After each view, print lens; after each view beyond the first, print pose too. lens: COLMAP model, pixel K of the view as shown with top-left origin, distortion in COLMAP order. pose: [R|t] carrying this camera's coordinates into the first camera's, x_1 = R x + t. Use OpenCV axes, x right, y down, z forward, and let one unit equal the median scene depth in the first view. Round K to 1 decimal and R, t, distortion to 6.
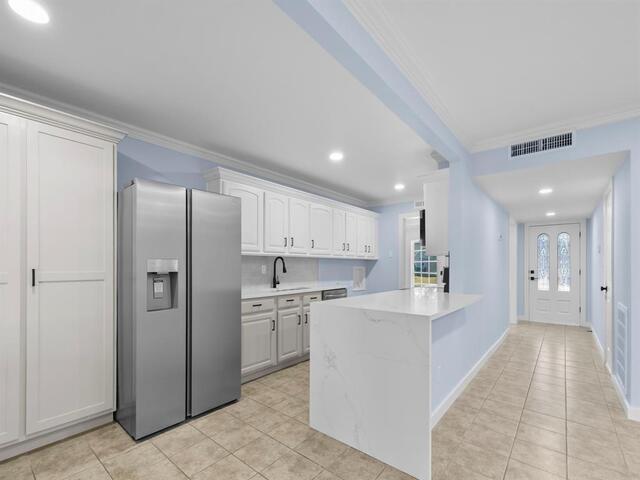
lens RADIAL K [[291.3, 0, 321.5], [0, 291.3, 264.6], [0, 0, 1]] dist [0.009847, -0.000132]
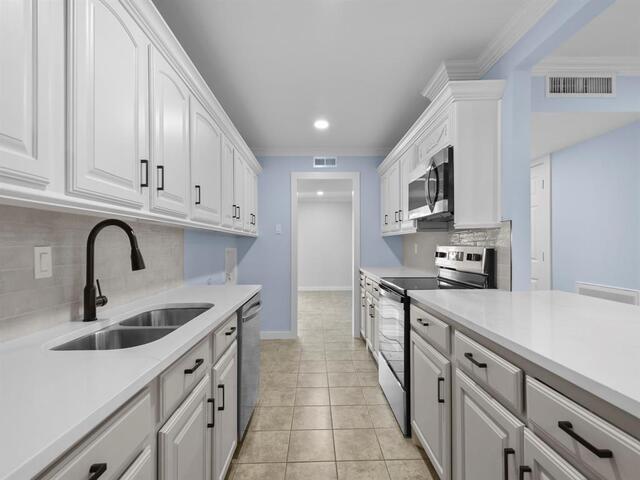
lens RADIAL K [[279.0, 0, 321.7], [0, 279.0, 246.8], [0, 0, 1]] dist [0.000287, -0.000083]
pose [[0.753679, -0.011835, 0.657137, -0.188640], [0.008690, 0.999930, 0.008042, 0.002050], [-0.657186, -0.000350, 0.753729, 0.681034]]
